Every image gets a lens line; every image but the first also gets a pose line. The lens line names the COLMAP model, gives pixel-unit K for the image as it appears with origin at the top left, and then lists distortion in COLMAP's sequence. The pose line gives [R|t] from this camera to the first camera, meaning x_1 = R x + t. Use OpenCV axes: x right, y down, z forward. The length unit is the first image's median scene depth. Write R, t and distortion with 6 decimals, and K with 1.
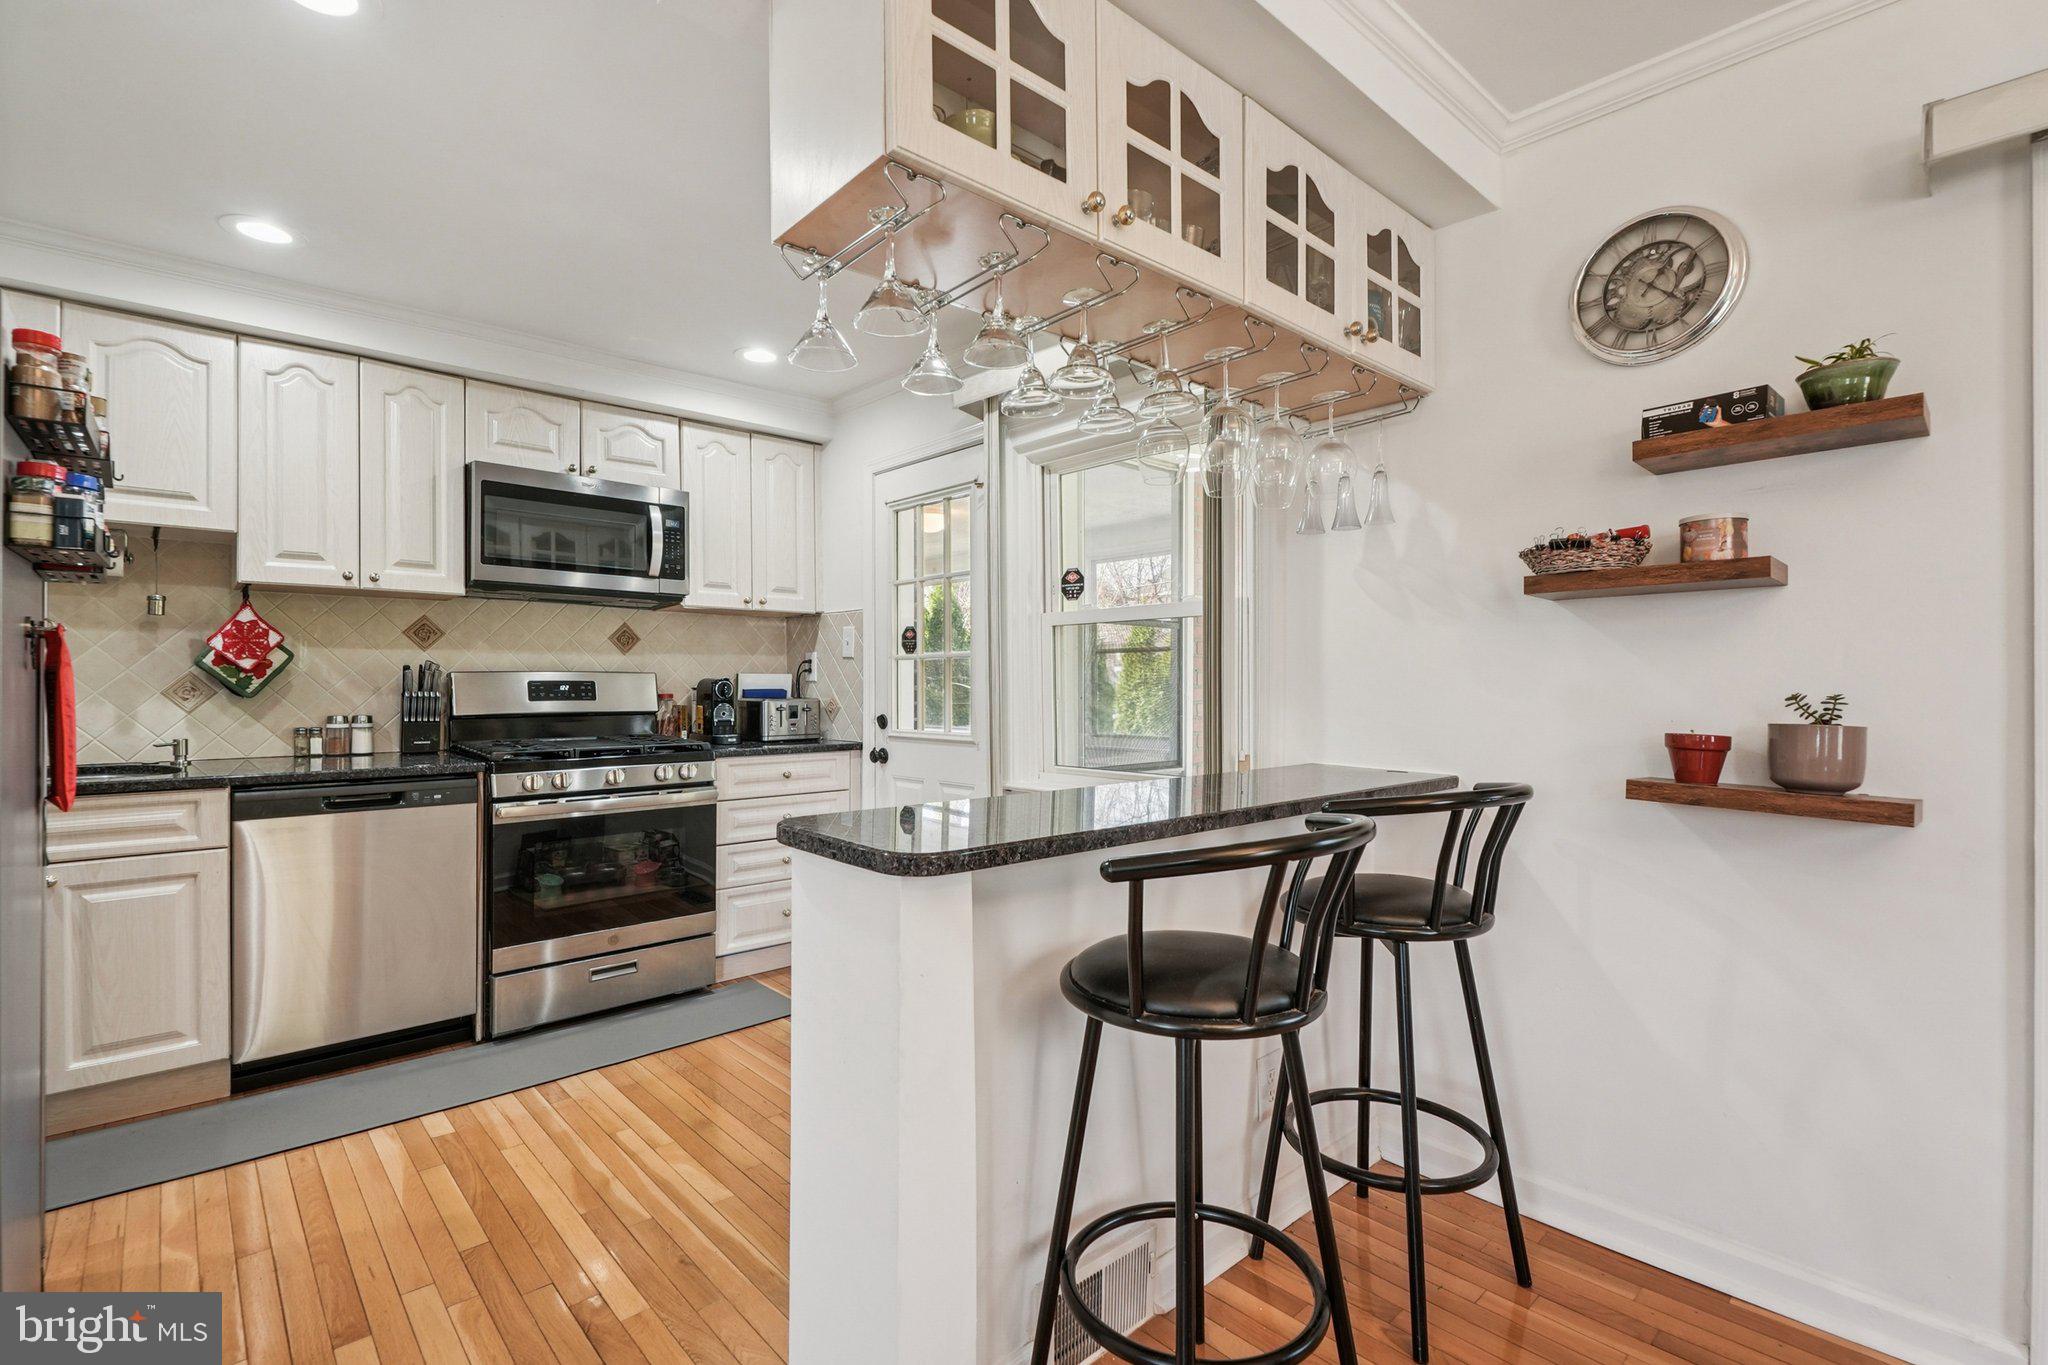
lens RADIAL K [[916.8, 0, 1024.0], [0, 916.8, 682.5], [0, 0, 1]] dist [0.008528, -0.006146]
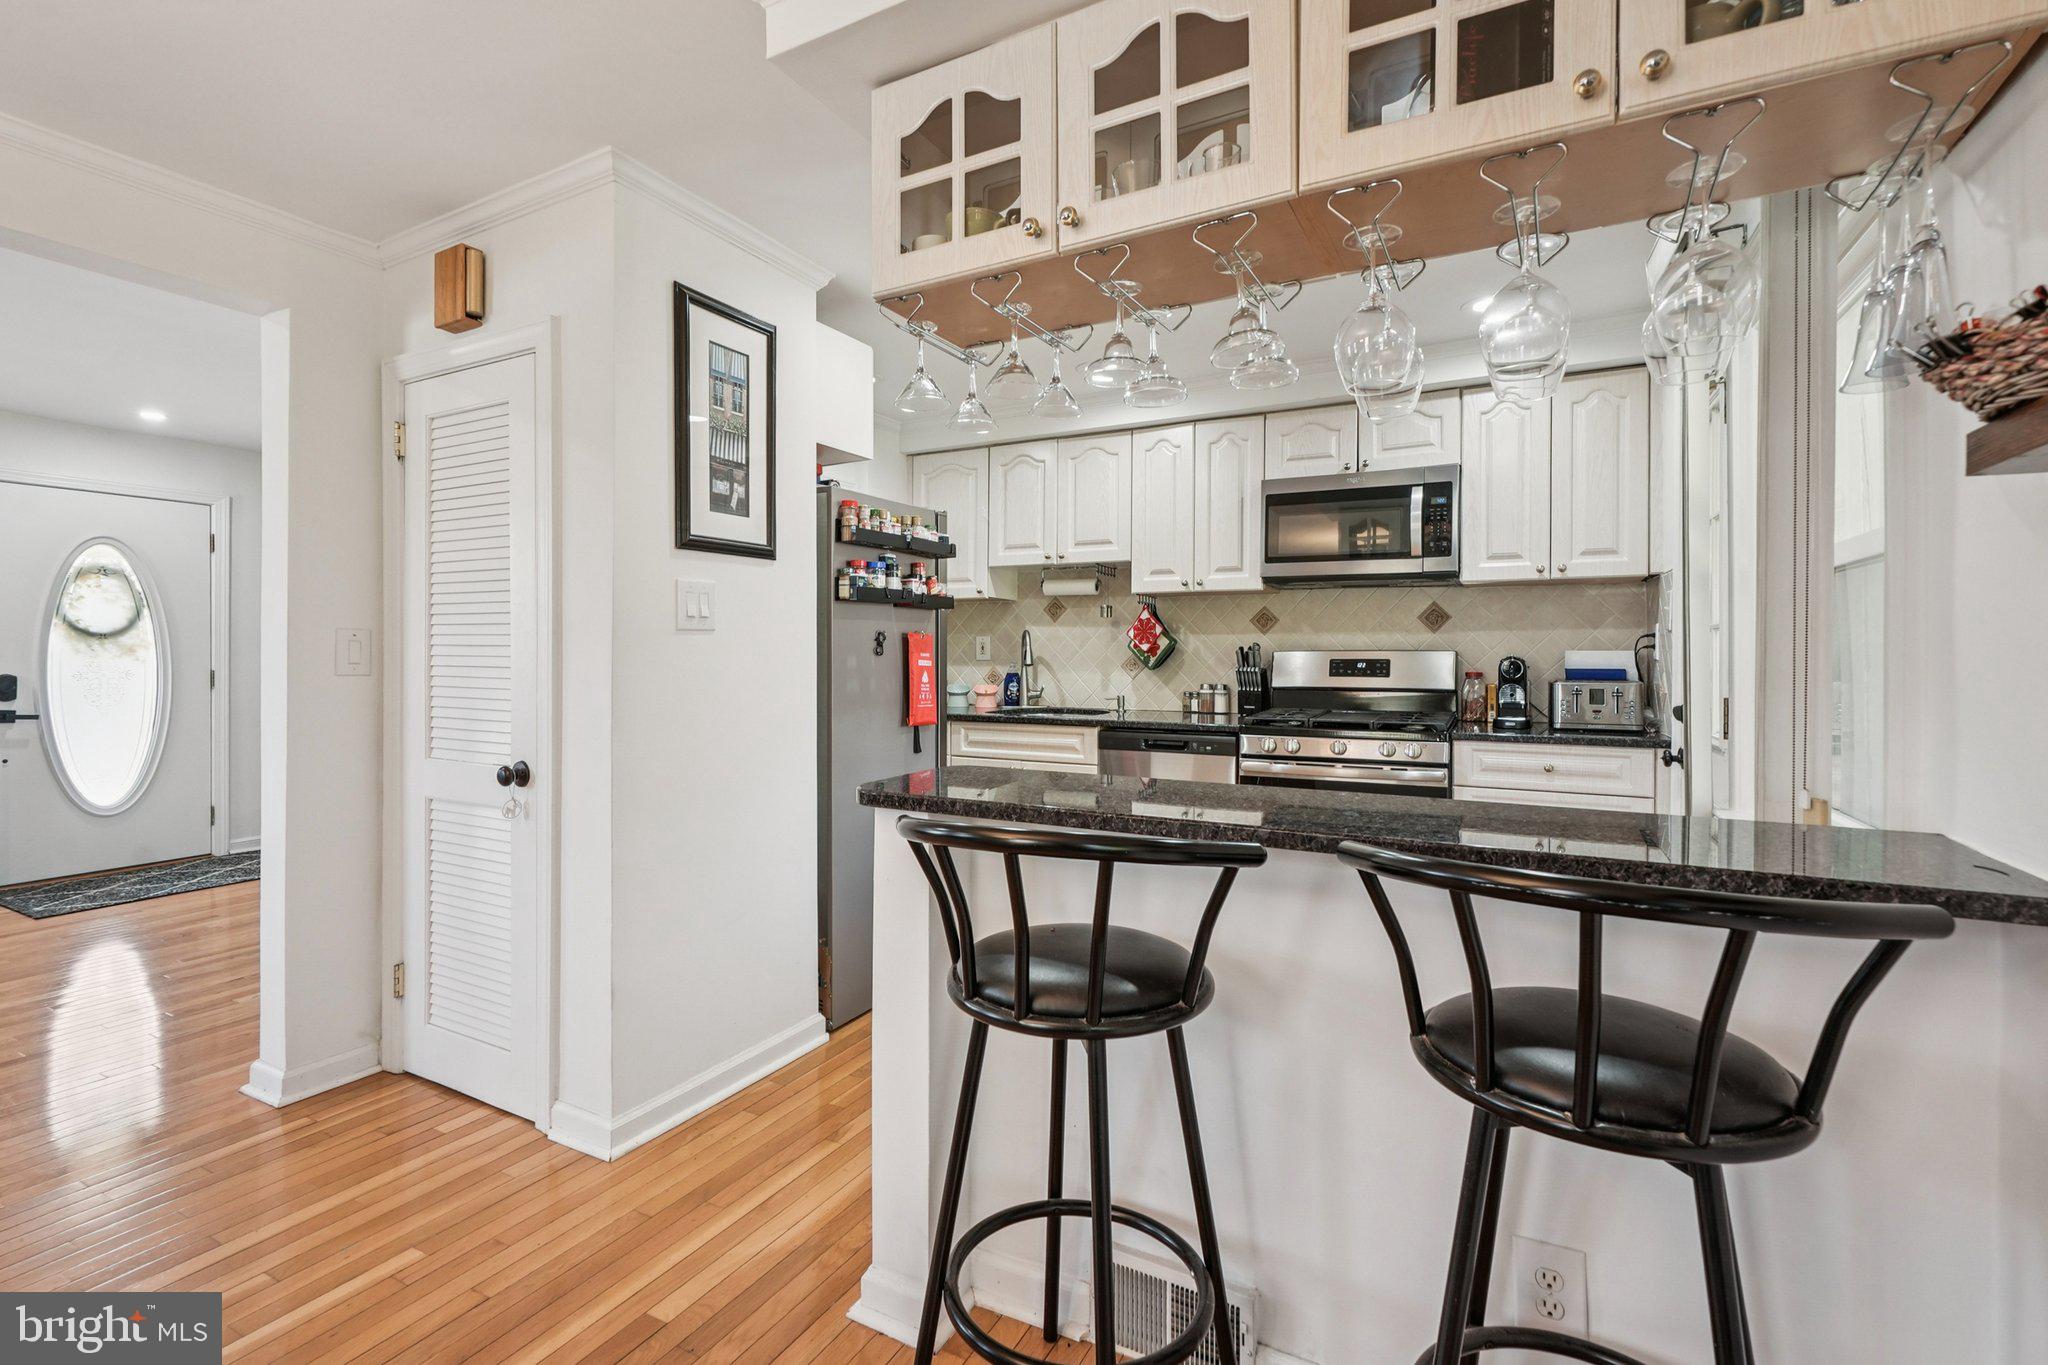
lens RADIAL K [[944.3, 0, 1003.5], [0, 944.3, 660.1], [0, 0, 1]] dist [0.003911, 0.000245]
pose [[0.321526, 0.005400, -0.946886, 0.760773], [-0.001101, 0.999985, 0.005329, -0.010475], [0.946900, -0.000671, 0.321527, 0.409152]]
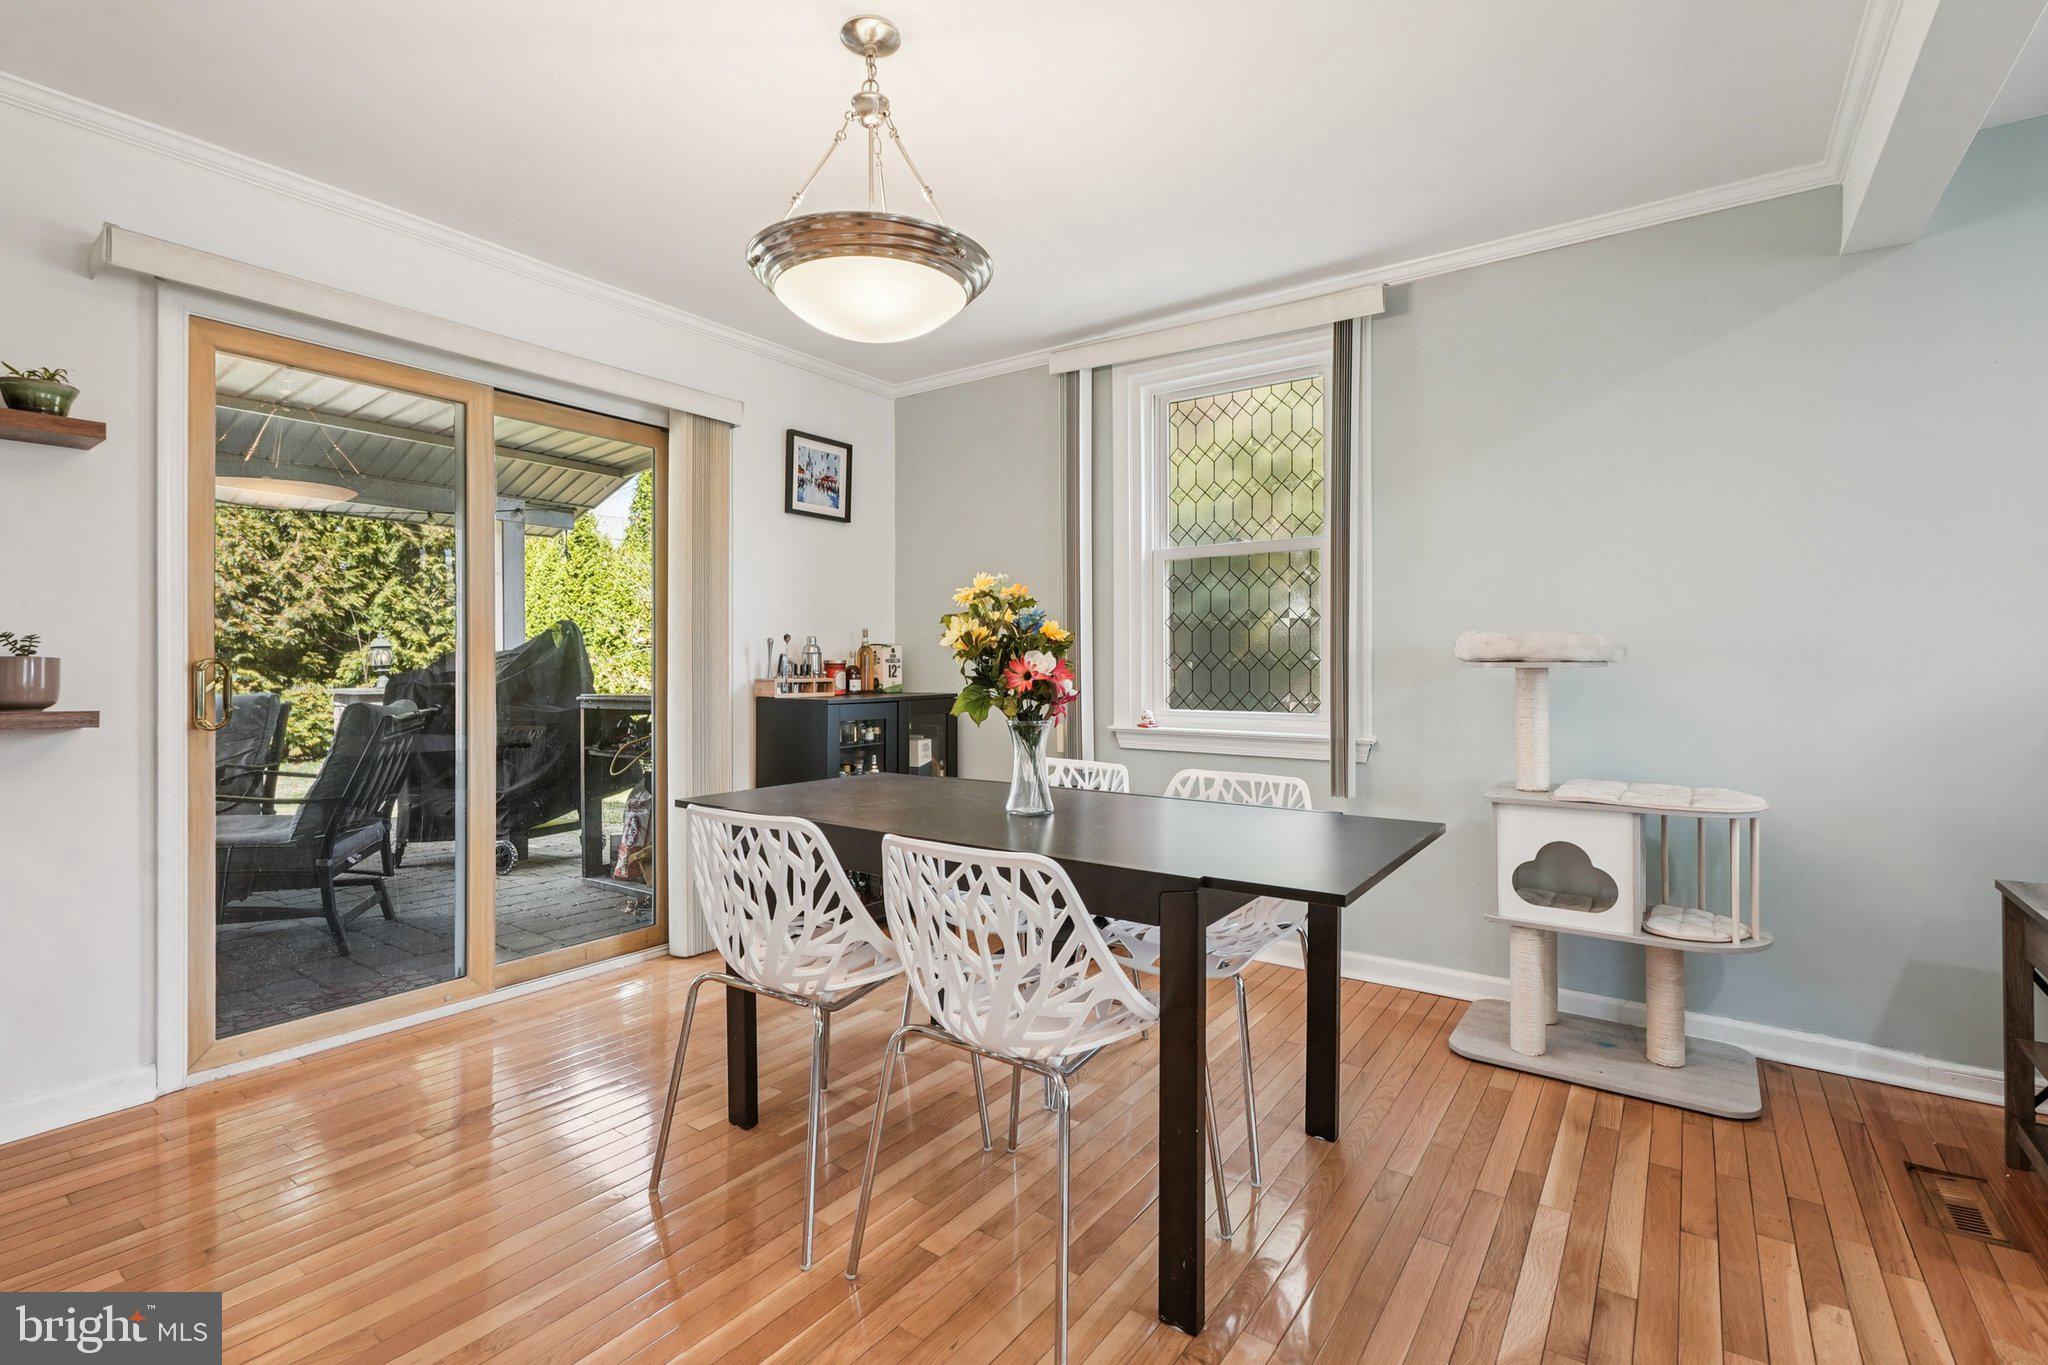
lens RADIAL K [[944.3, 0, 1003.5], [0, 944.3, 660.1], [0, 0, 1]] dist [0.003911, 0.000245]
pose [[-0.187646, 0.005380, 0.982222, -0.513743], [-0.000491, 0.999984, -0.005571, 0.042682], [-0.982237, -0.001527, -0.187641, -0.068249]]
